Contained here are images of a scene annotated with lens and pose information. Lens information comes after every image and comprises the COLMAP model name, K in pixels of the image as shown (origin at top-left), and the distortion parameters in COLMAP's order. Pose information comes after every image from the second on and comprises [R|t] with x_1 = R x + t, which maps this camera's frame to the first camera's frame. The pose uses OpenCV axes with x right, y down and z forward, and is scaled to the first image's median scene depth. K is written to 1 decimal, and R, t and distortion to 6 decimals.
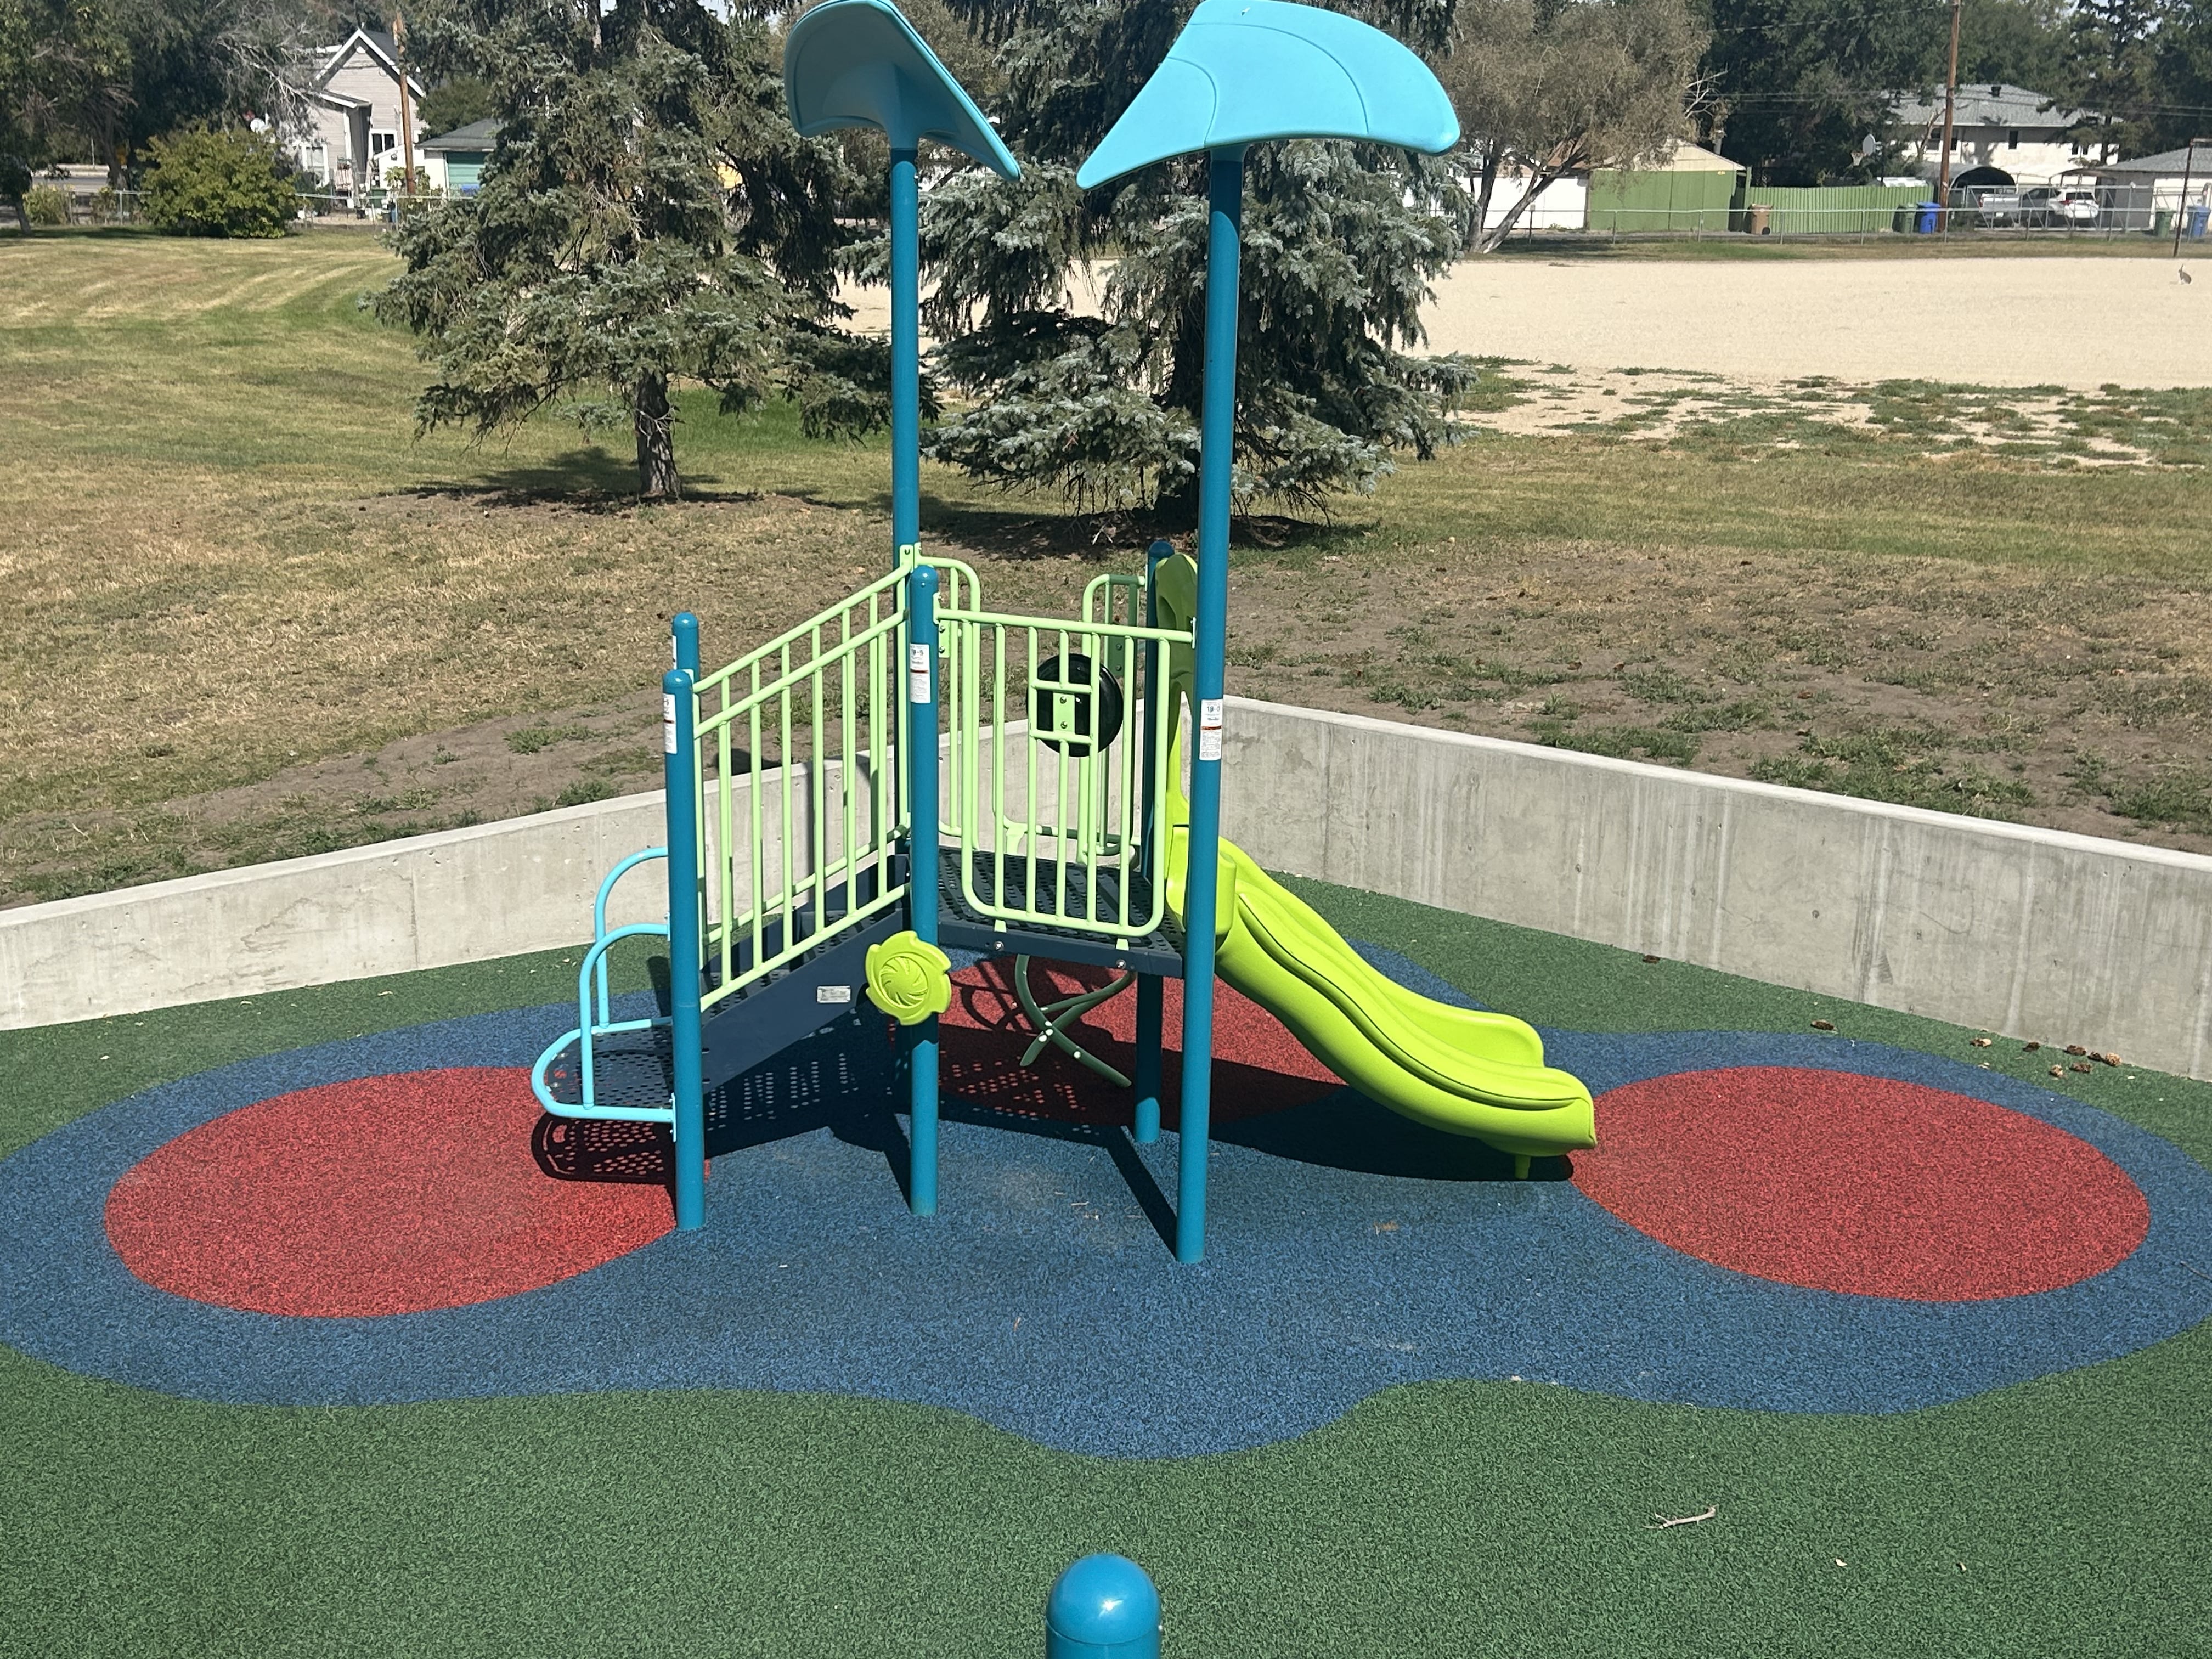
lens RADIAL K [[2520.1, 0, 1099.5], [0, 2520.1, 822.7], [0, 0, 1]] dist [0.180255, -0.480194]
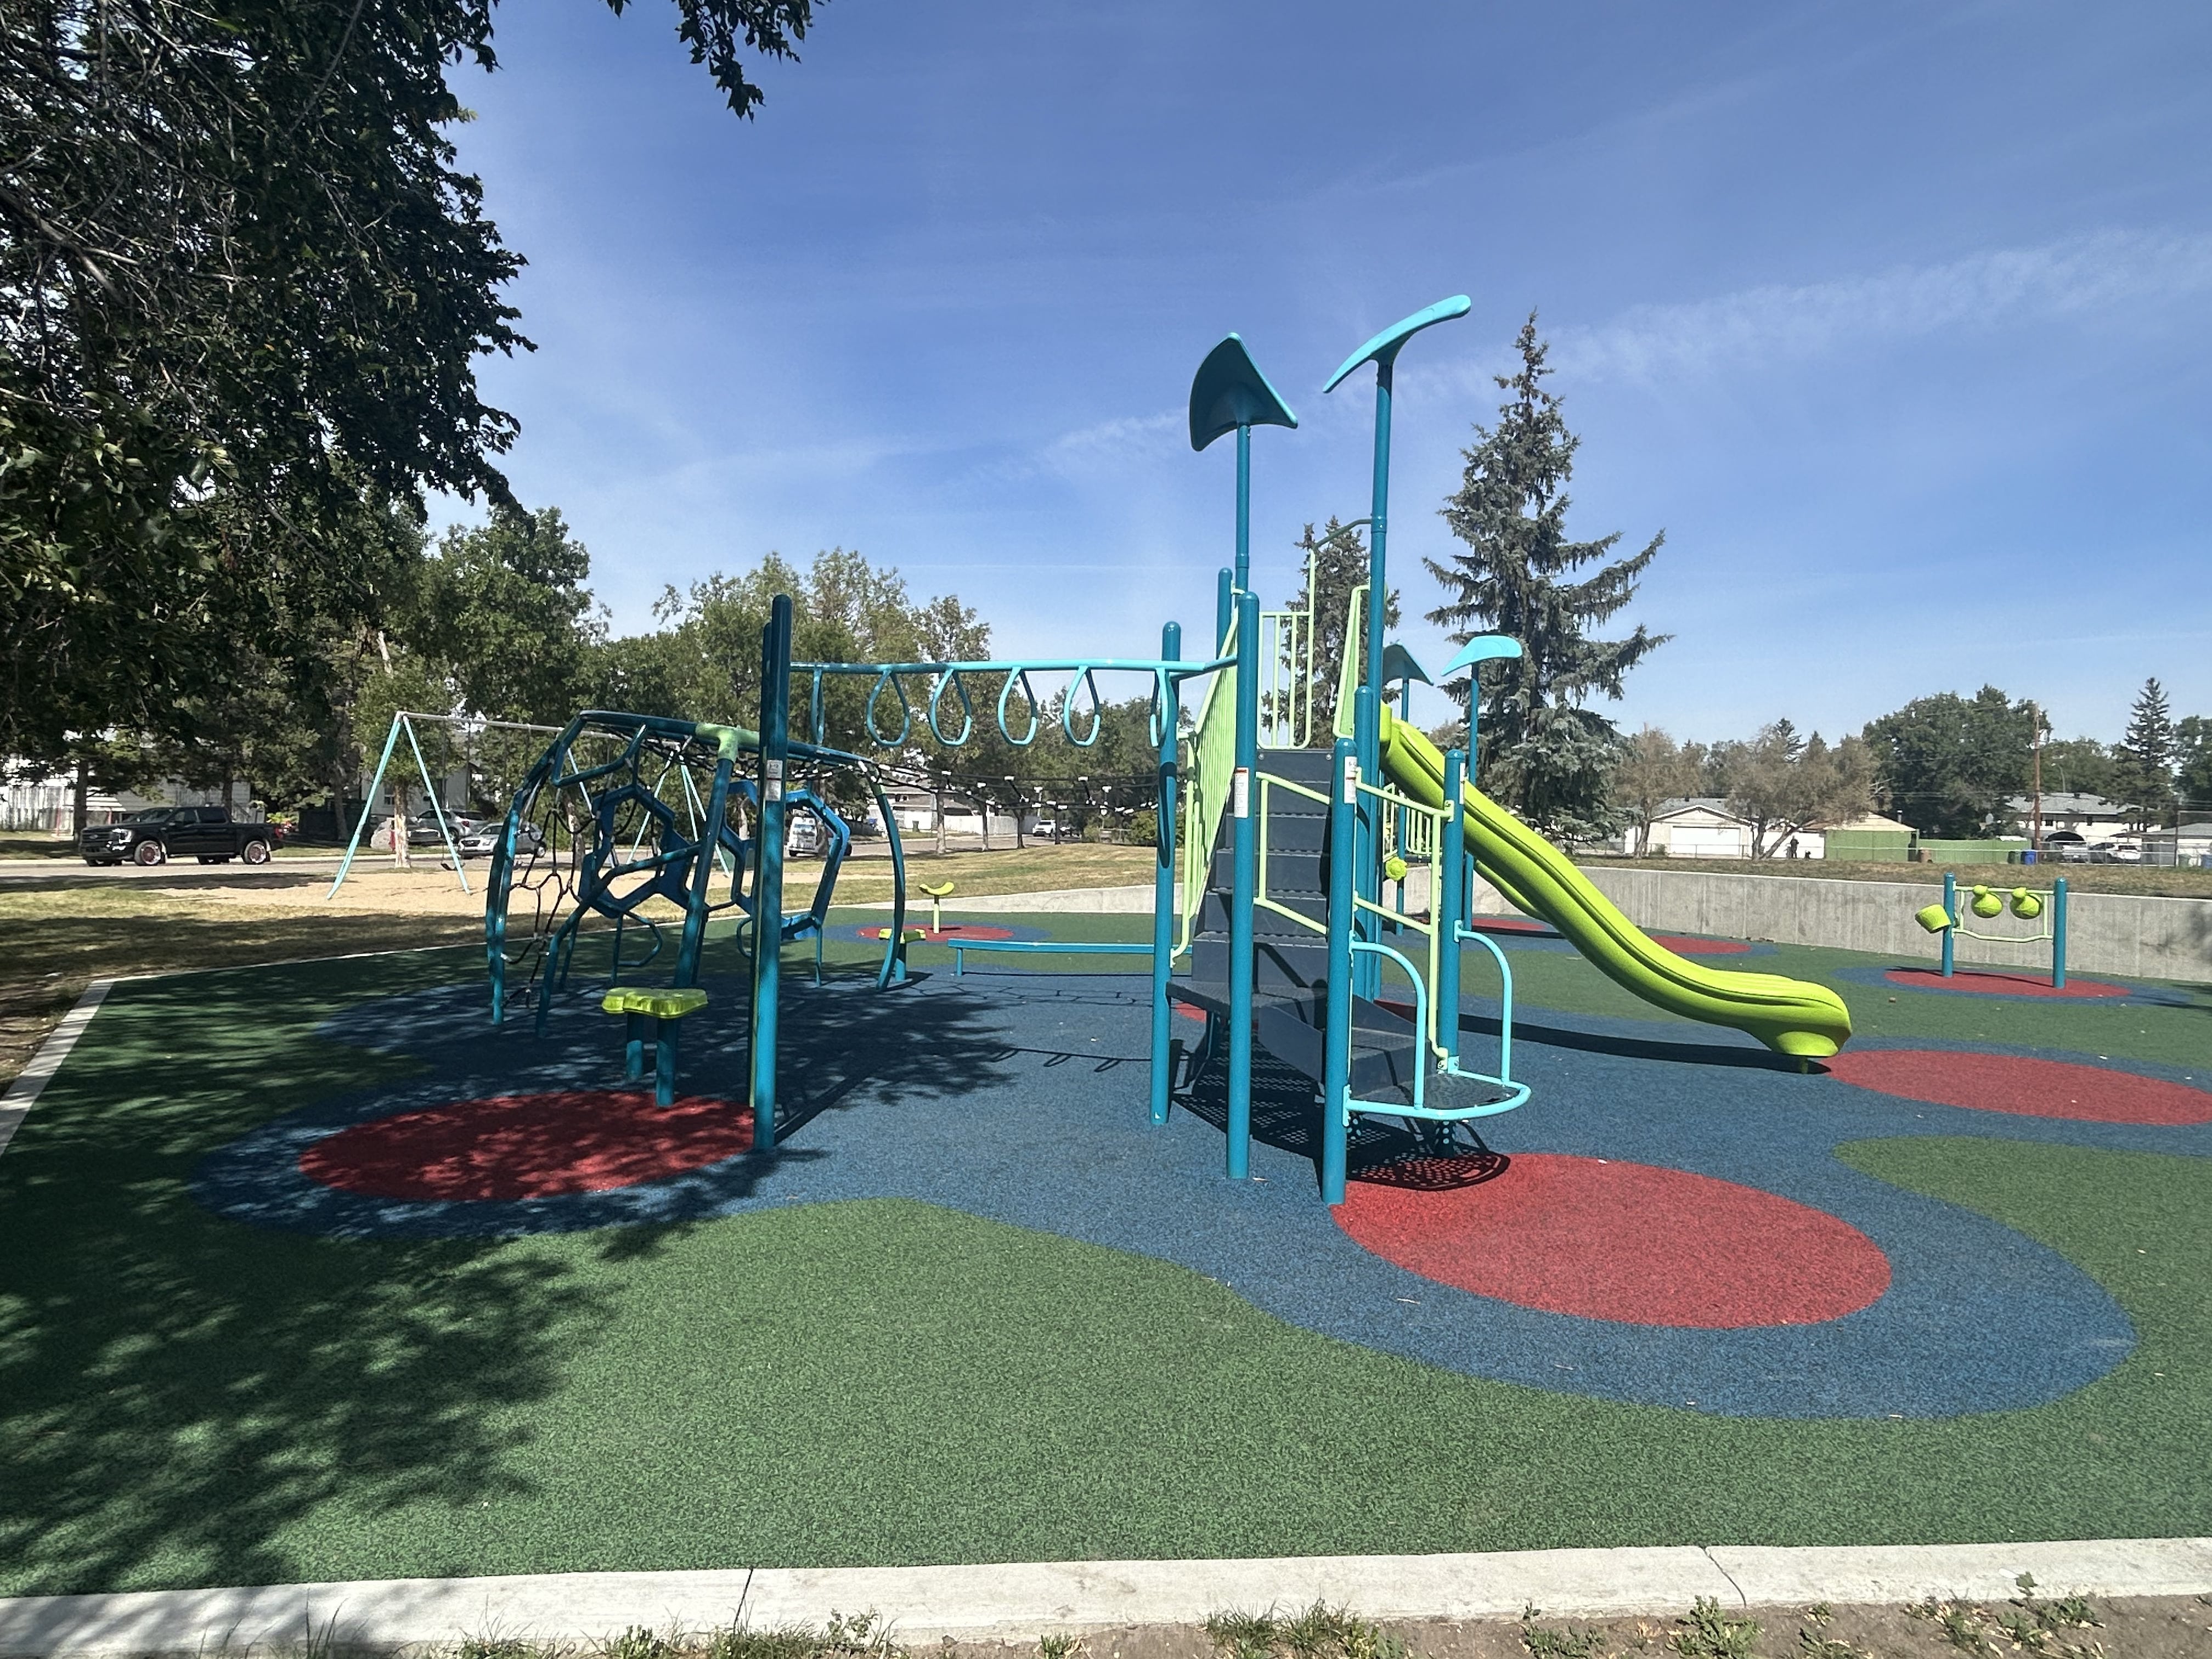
lens RADIAL K [[1307.7, 0, 1098.5], [0, 1307.7, 821.8], [0, 0, 1]] dist [-0.002358, -0.004470]
pose [[0.937699, 0.008024, -0.347355, 0.109179], [-0.101829, 0.962180, -0.252667, 0.308073], [0.332191, 0.272296, 0.903053, -0.575744]]
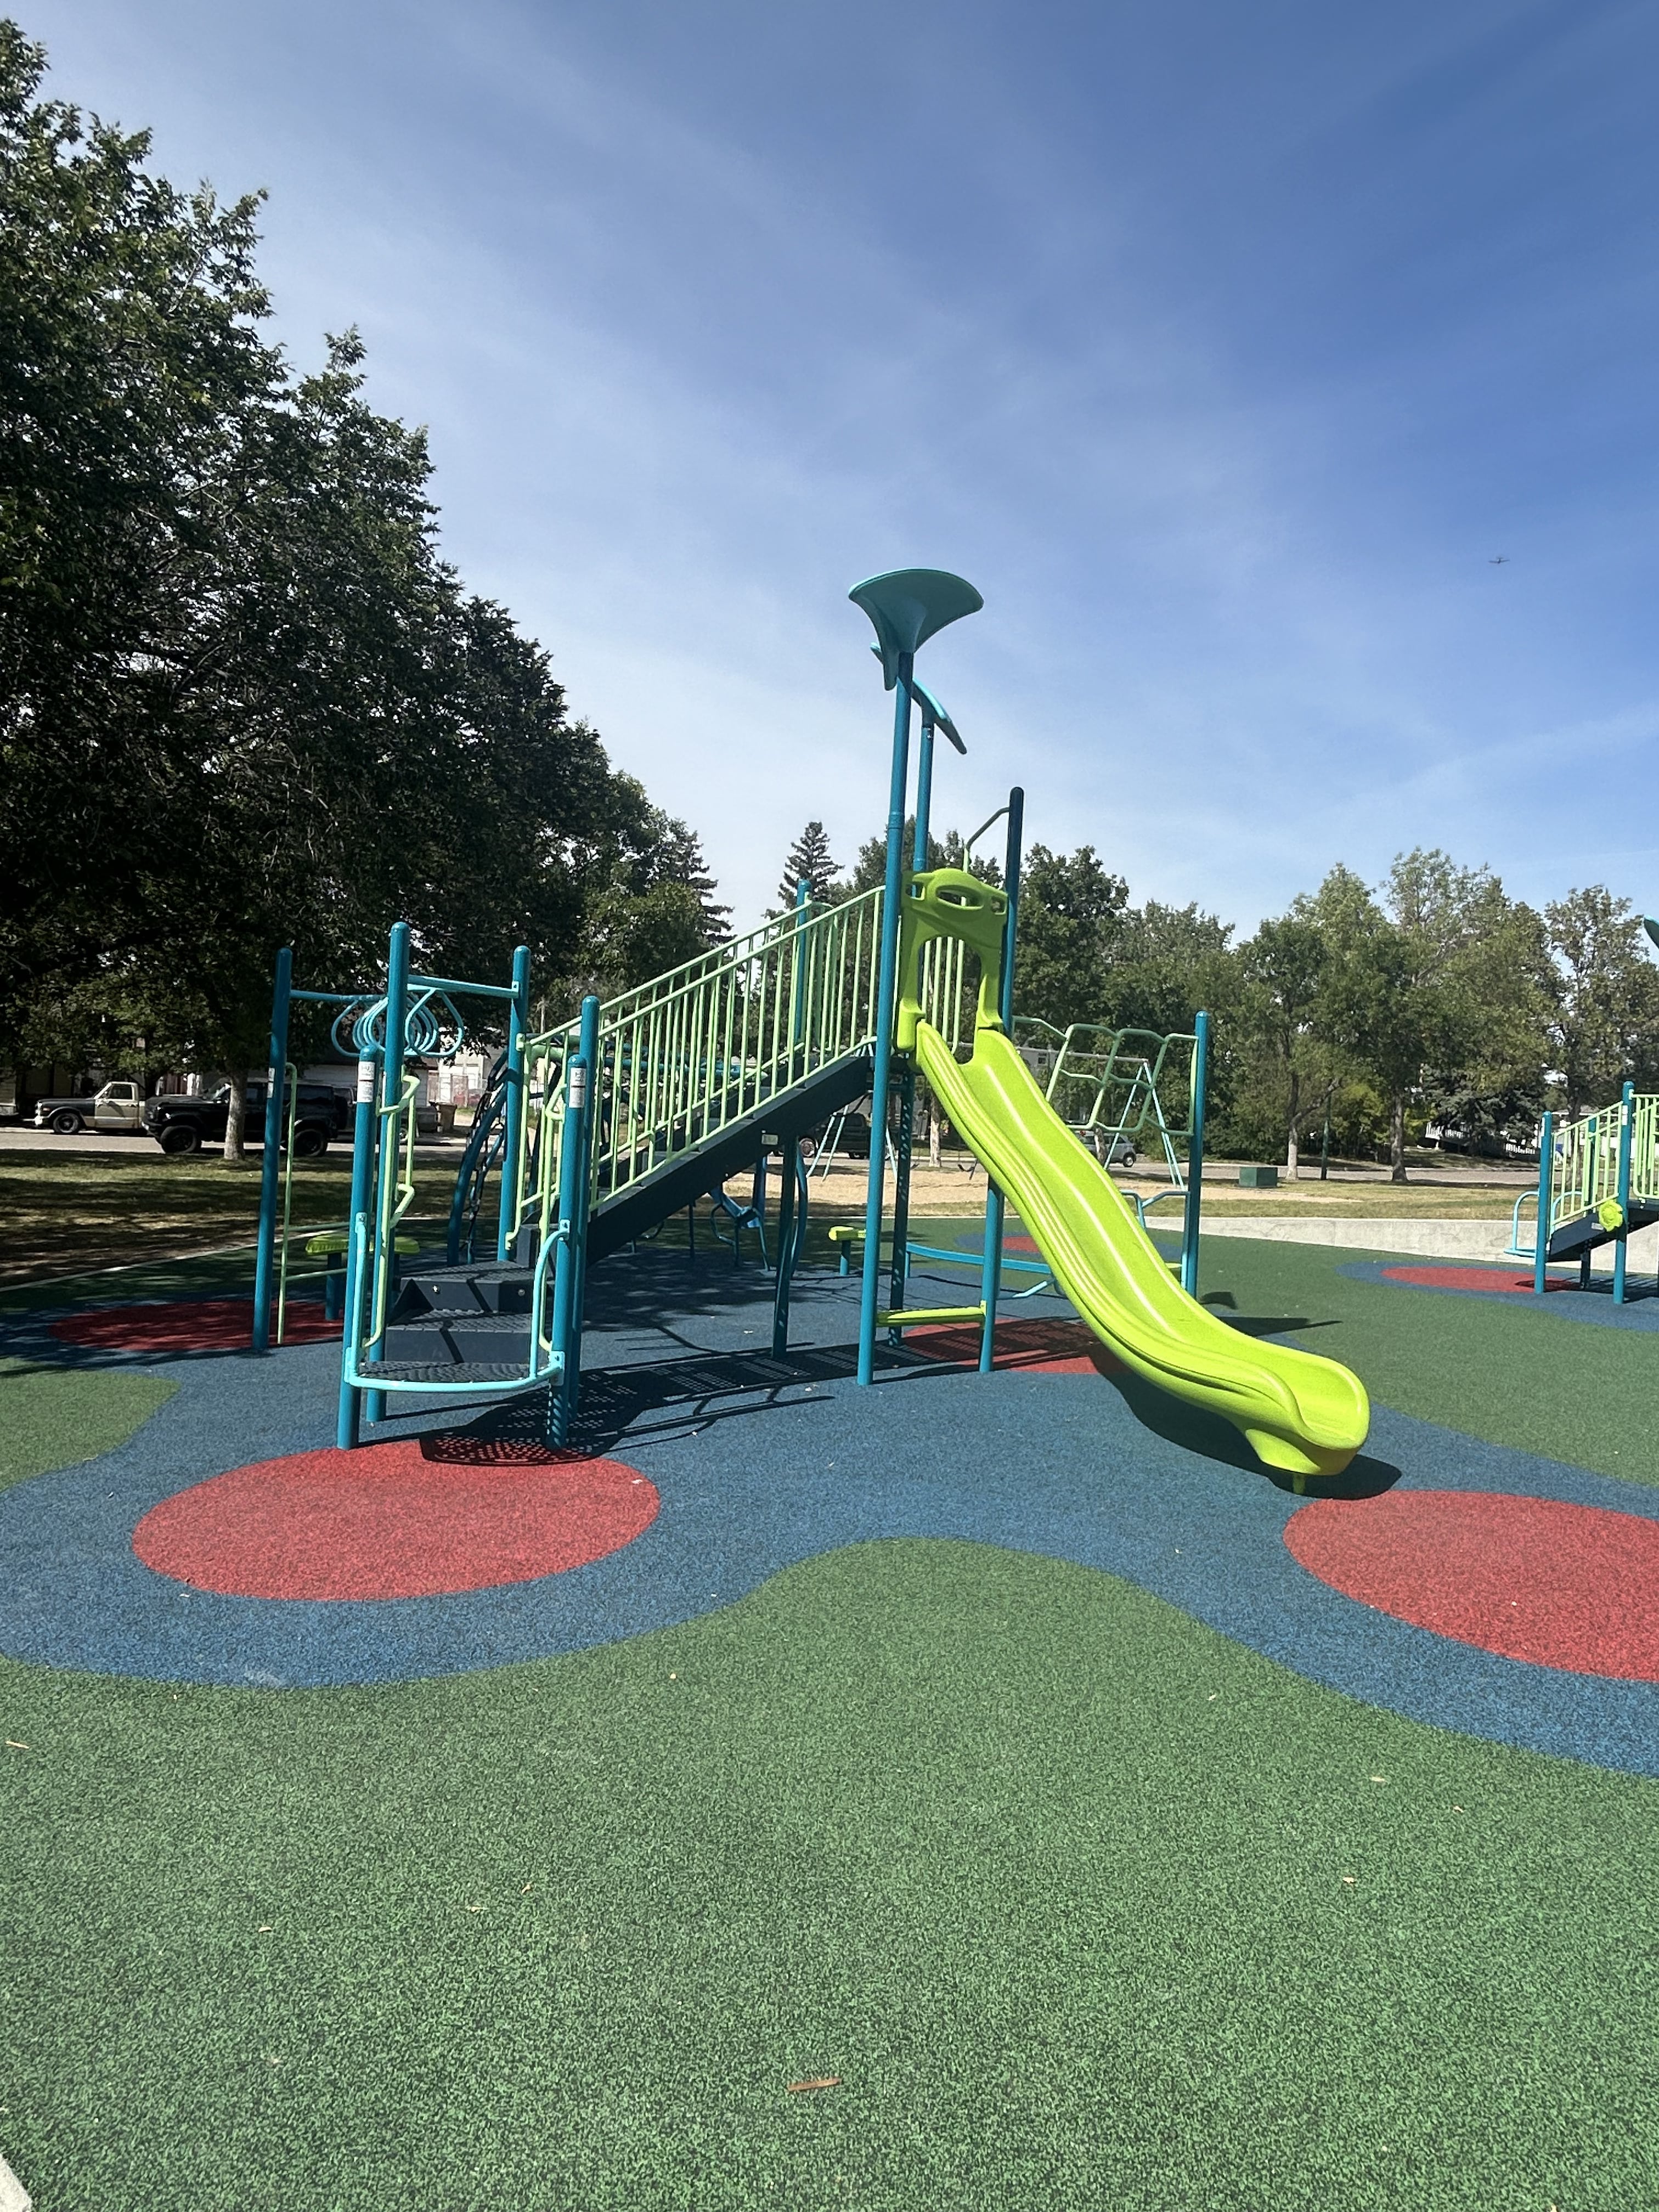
lens RADIAL K [[1307.7, 0, 830.2], [0, 1307.7, 1088.7], [0, 0, 1]] dist [-0.002358, -0.004470]
pose [[0.455040, -0.000853, -0.890470, 0.491910], [-0.276780, 0.950332, -0.142347, 0.219722], [0.846364, 0.311238, 0.432203, -0.285217]]
